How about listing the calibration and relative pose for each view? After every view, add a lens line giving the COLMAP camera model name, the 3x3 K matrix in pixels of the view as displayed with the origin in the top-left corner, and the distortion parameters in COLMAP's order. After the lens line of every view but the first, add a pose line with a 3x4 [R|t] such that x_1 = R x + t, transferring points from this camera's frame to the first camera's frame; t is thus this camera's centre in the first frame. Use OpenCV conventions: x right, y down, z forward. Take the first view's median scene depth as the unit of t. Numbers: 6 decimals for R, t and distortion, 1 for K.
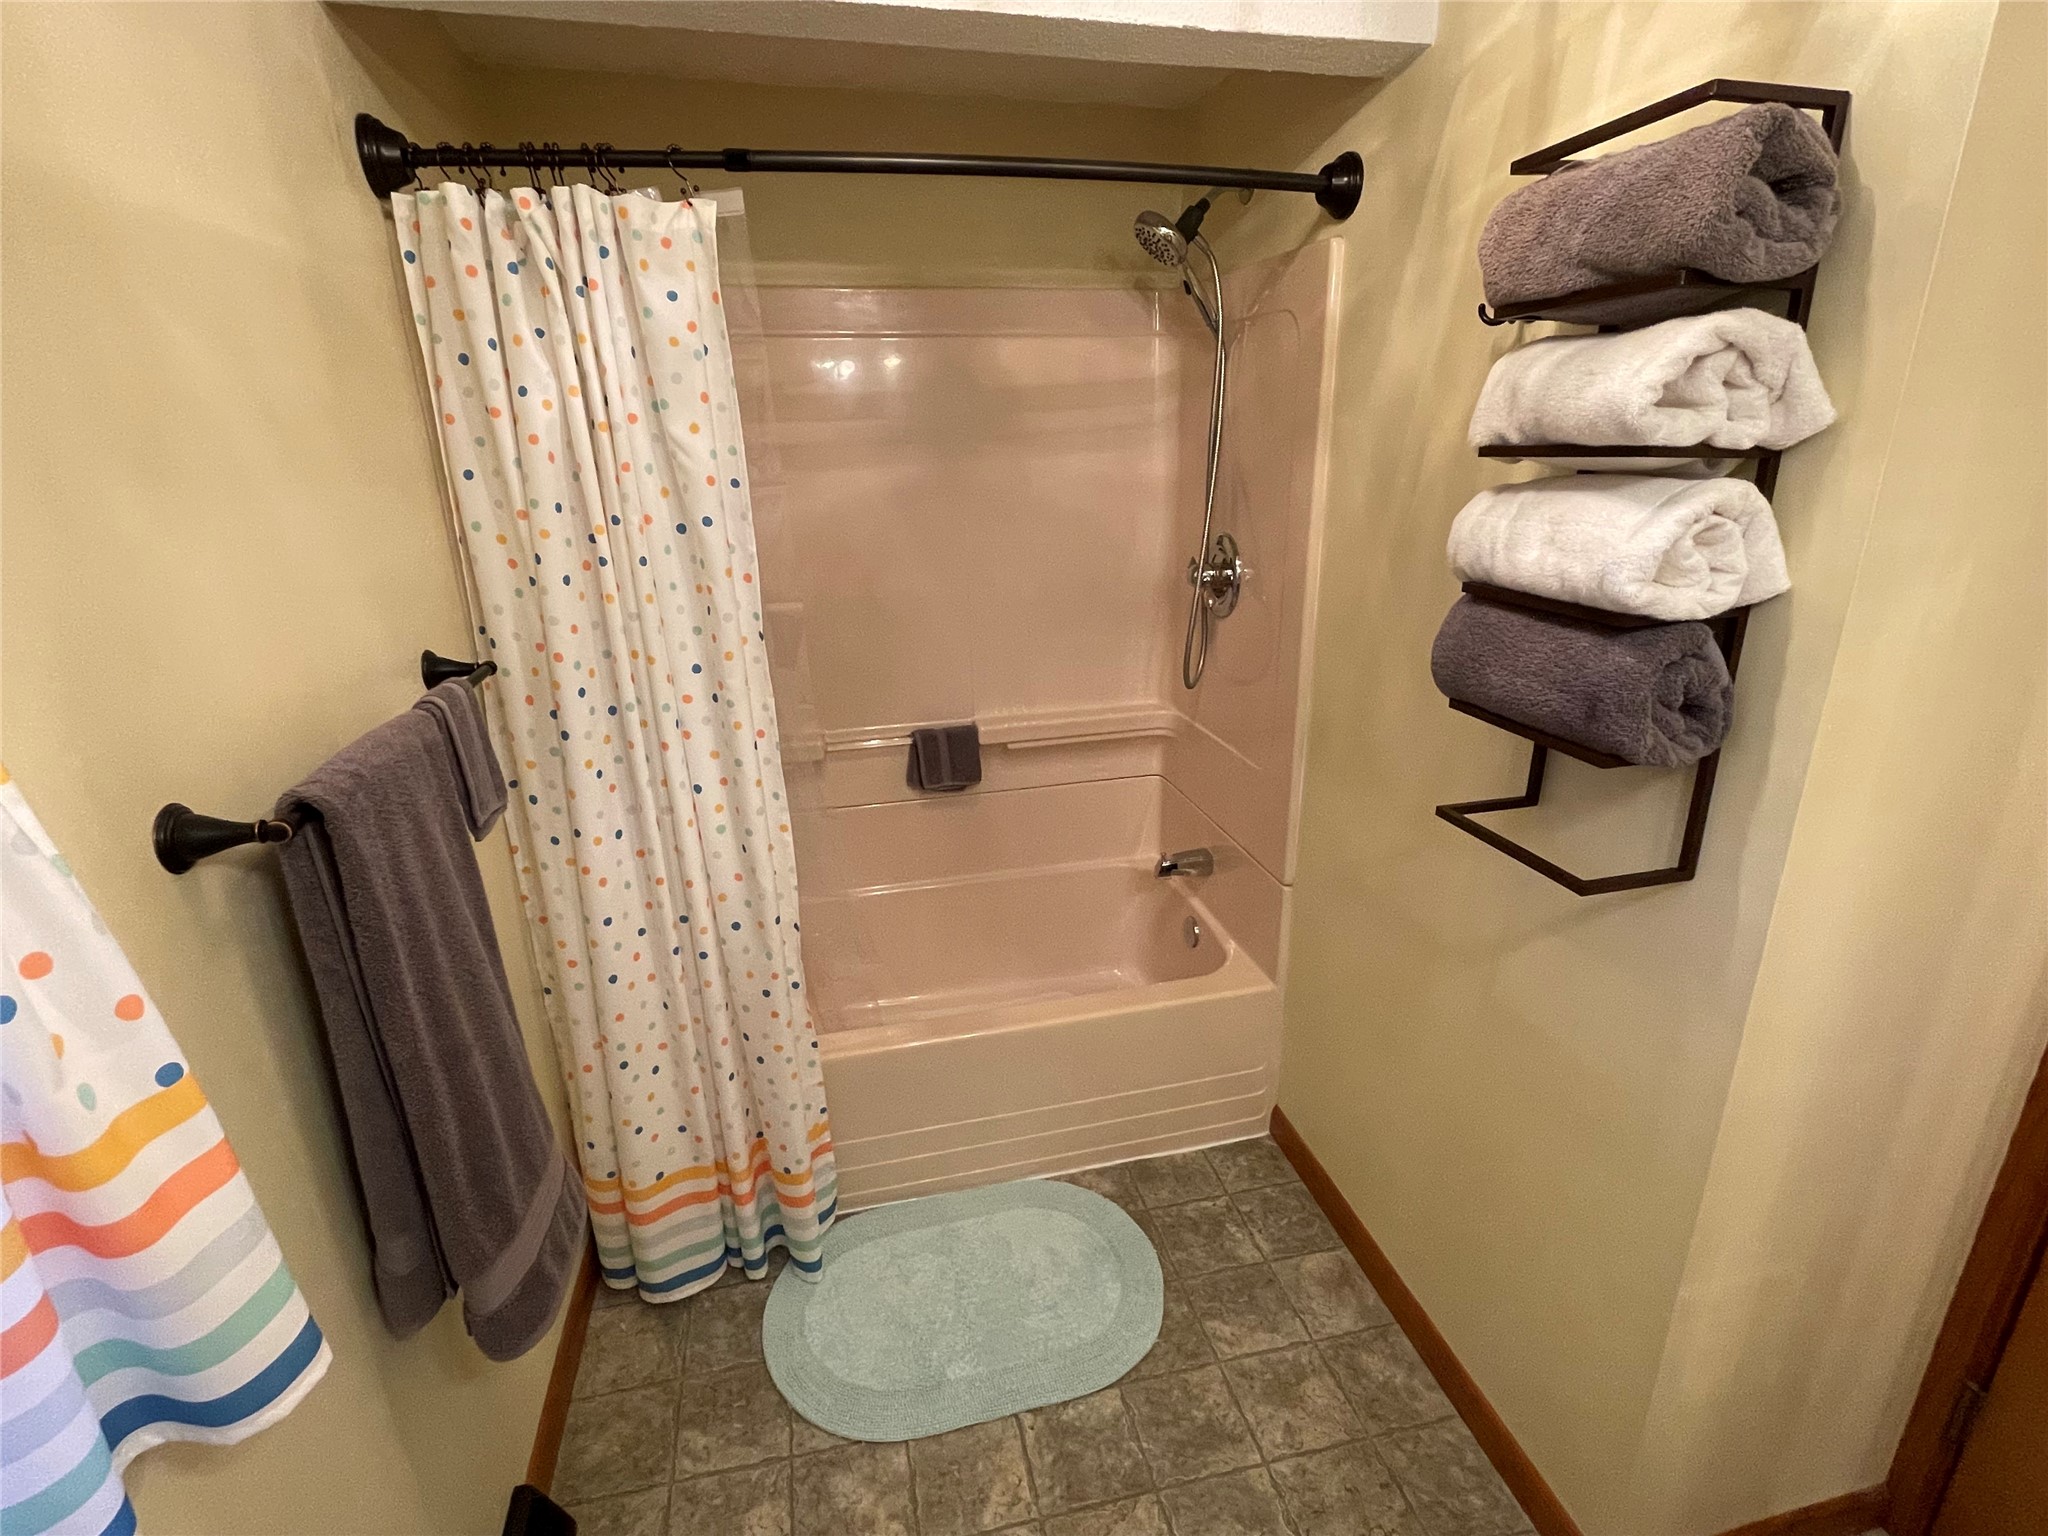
lens RADIAL K [[980.0, 0, 1024.0], [0, 980.0, 768.0], [0, 0, 1]] dist [0.043552, 0.000041]
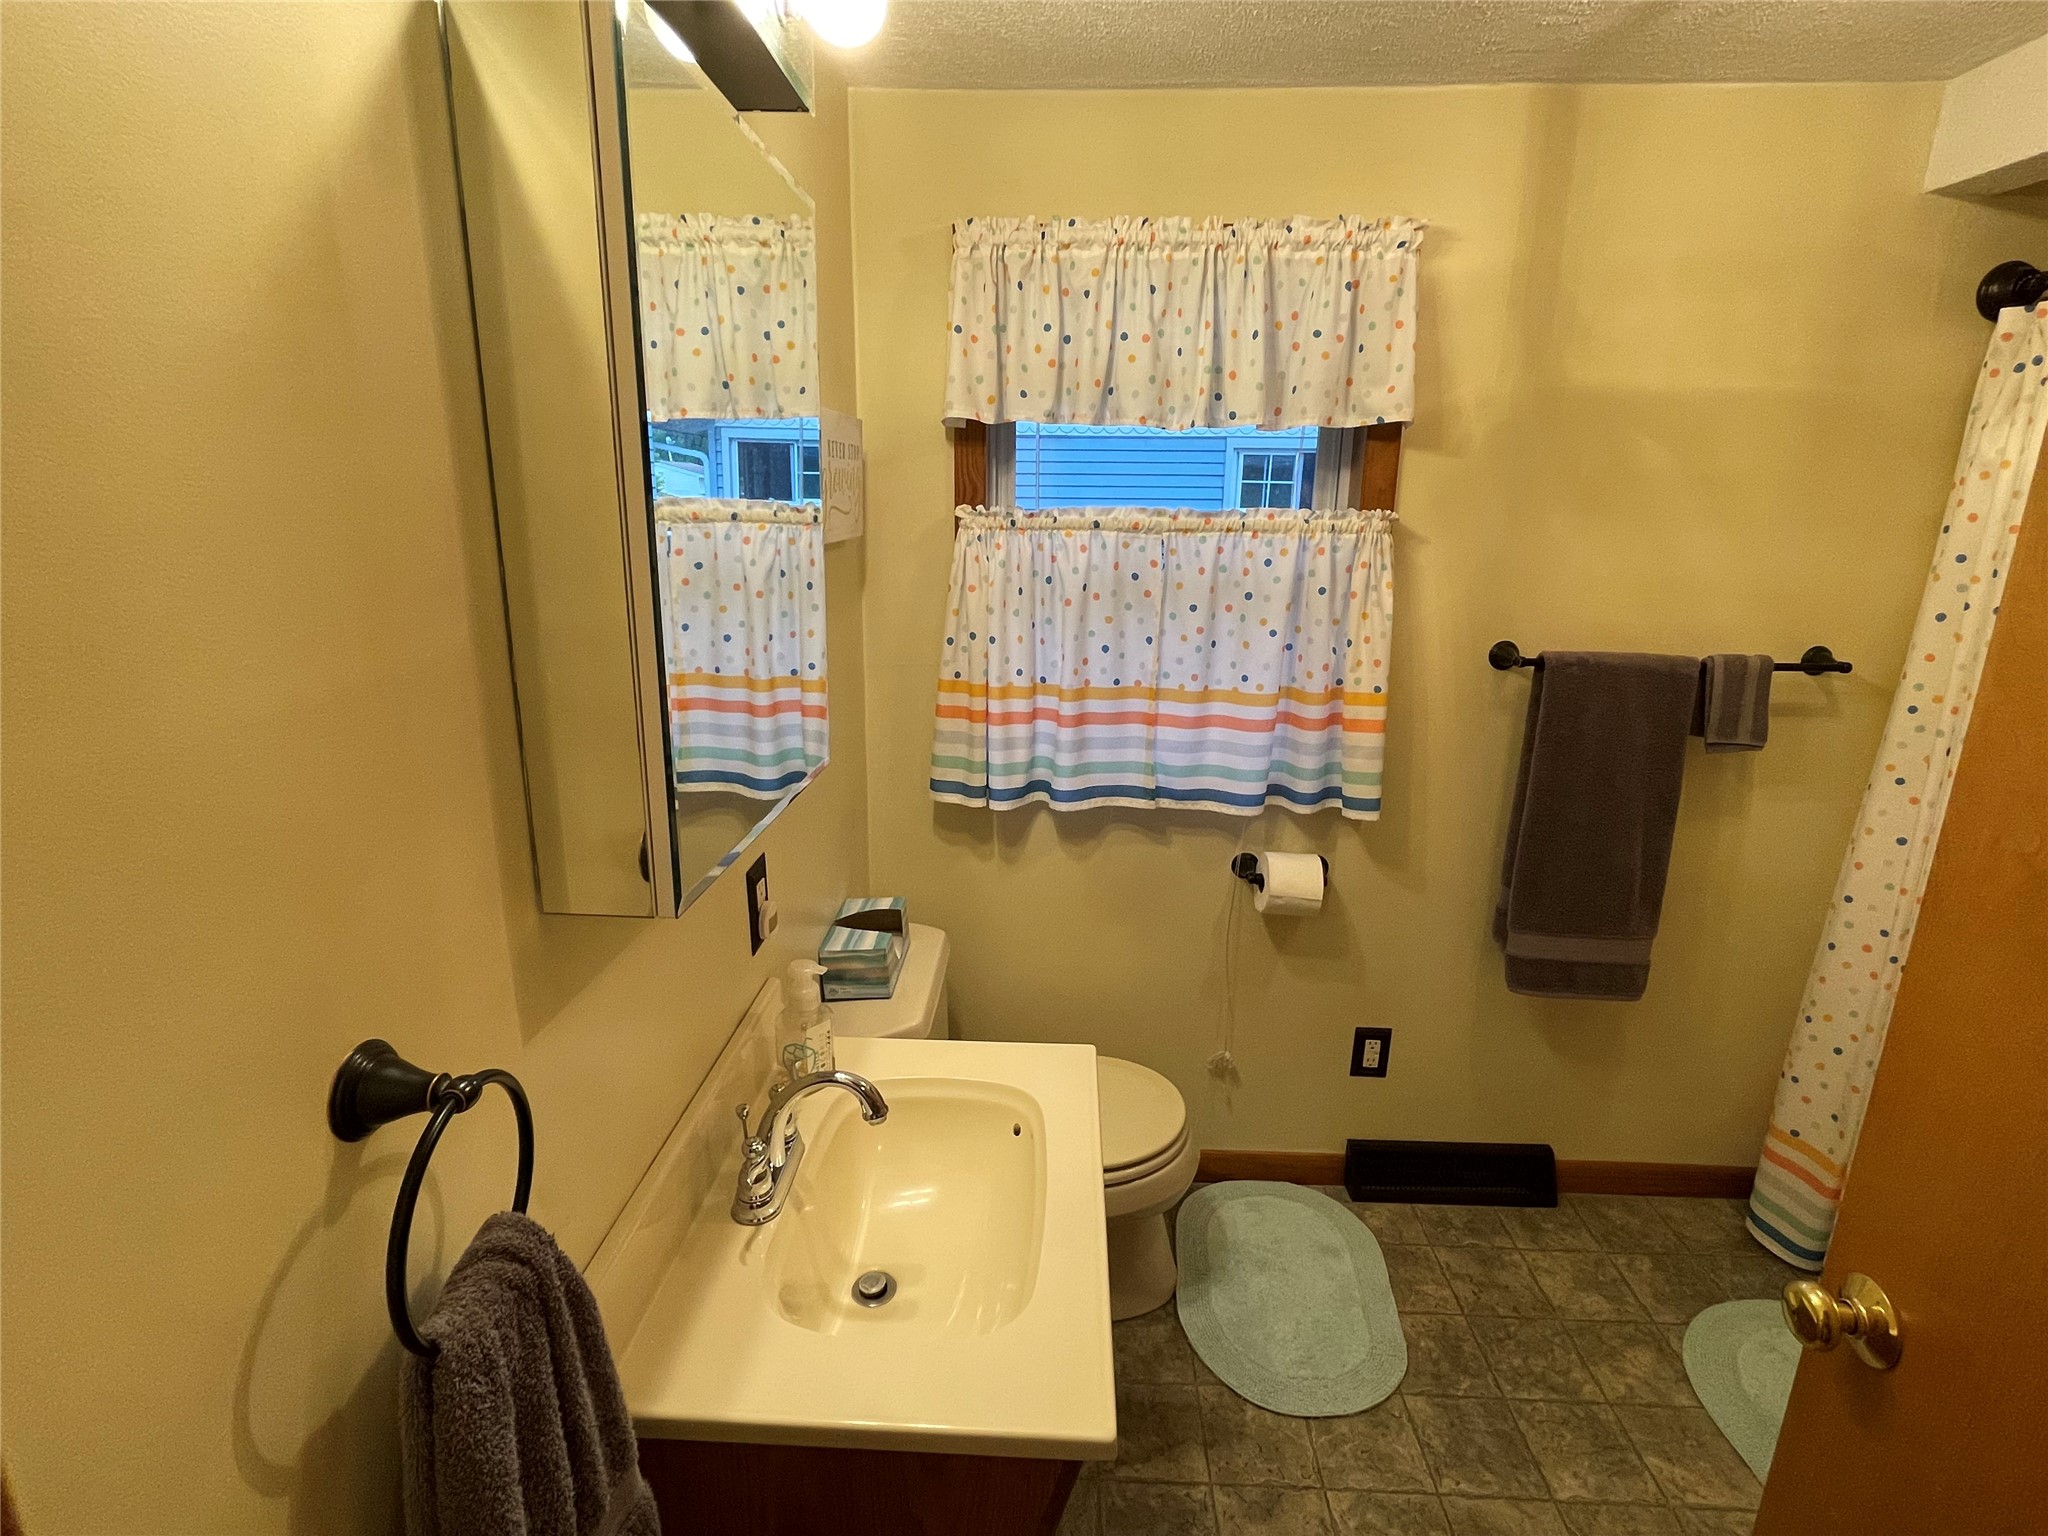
lens RADIAL K [[980.0, 0, 1024.0], [0, 980.0, 768.0], [0, 0, 1]] dist [0.043552, 0.000041]
pose [[-0.268409, 0.261451, -0.927146, 0.915938], [-0.335920, 0.876645, 0.344459, -0.066596], [0.902837, 0.403903, -0.147473, 0.215227]]
